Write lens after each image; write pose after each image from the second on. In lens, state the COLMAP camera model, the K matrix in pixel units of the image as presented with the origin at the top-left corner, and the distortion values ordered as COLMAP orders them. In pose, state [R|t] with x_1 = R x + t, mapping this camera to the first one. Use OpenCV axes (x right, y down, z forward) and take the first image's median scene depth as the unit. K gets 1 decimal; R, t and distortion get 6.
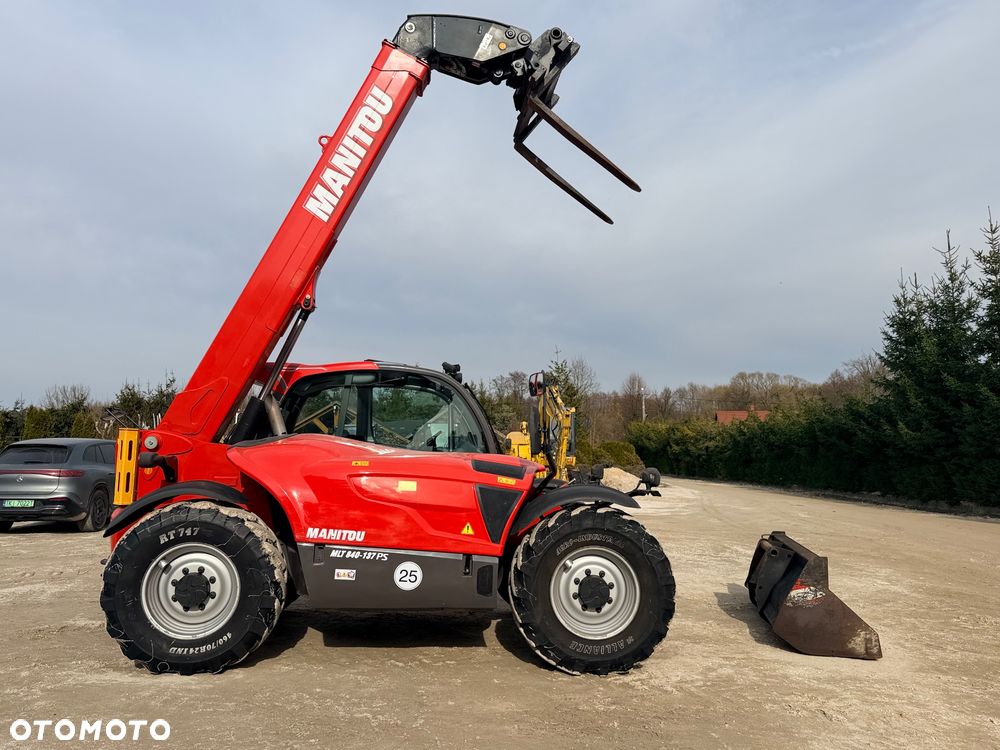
lens RADIAL K [[795.5, 0, 499.7], [0, 795.5, 376.7], [0, 0, 1]] dist [0.164036, -0.317426]
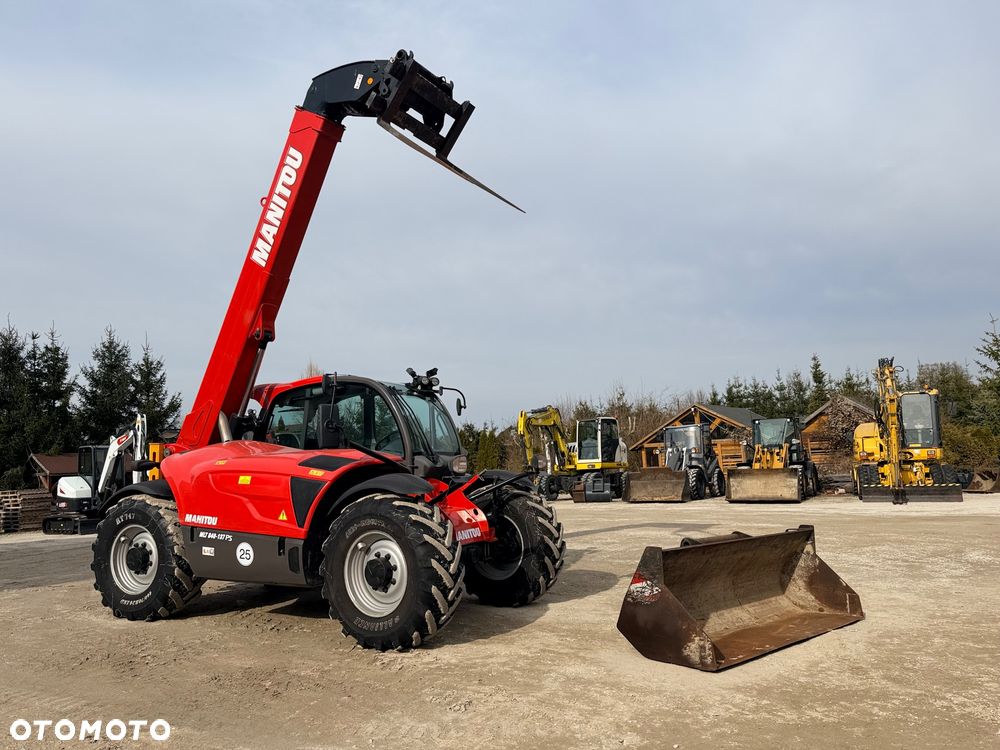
lens RADIAL K [[795.5, 0, 499.7], [0, 795.5, 376.7], [0, 0, 1]] dist [0.164036, -0.317426]
pose [[0.817793, -0.098780, -0.566972, 0.898147], [0.094686, 0.994829, -0.036749, 0.063139], [0.567671, -0.023631, 0.822917, 0.220984]]
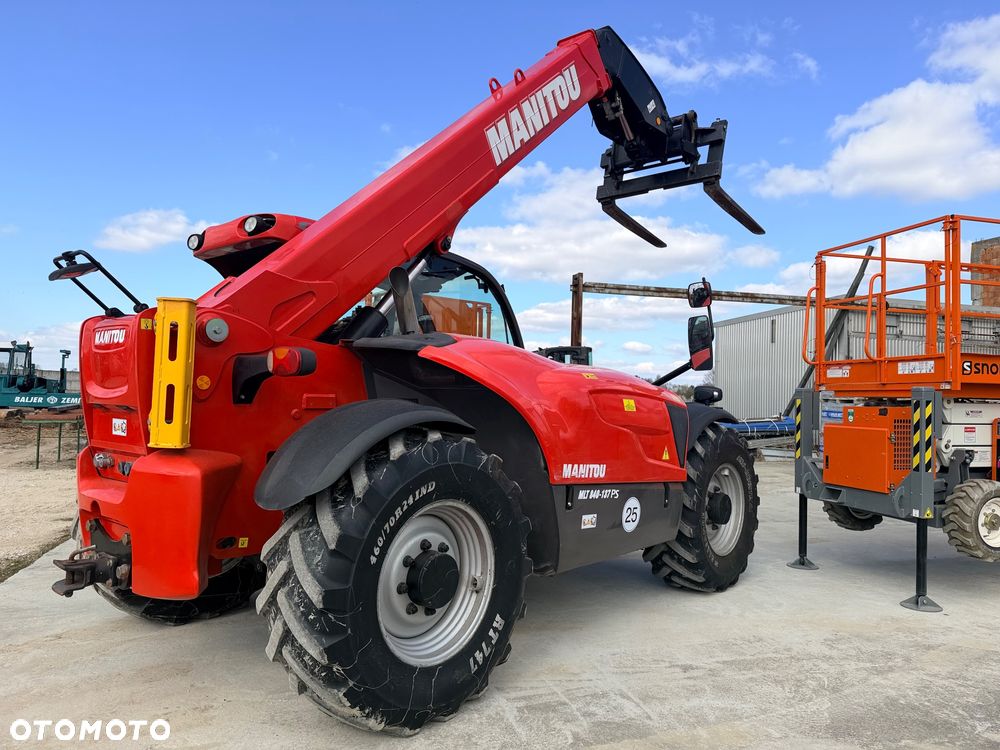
lens RADIAL K [[689.0, 0, 505.0], [0, 689.0, 377.8], [0, 0, 1]] dist [0.103789, -0.114678]
pose [[0.726189, 0.012381, 0.687384, -0.676685], [-0.075592, 0.995214, 0.061934, 0.075924], [-0.683327, -0.096937, 0.723649, 0.585578]]
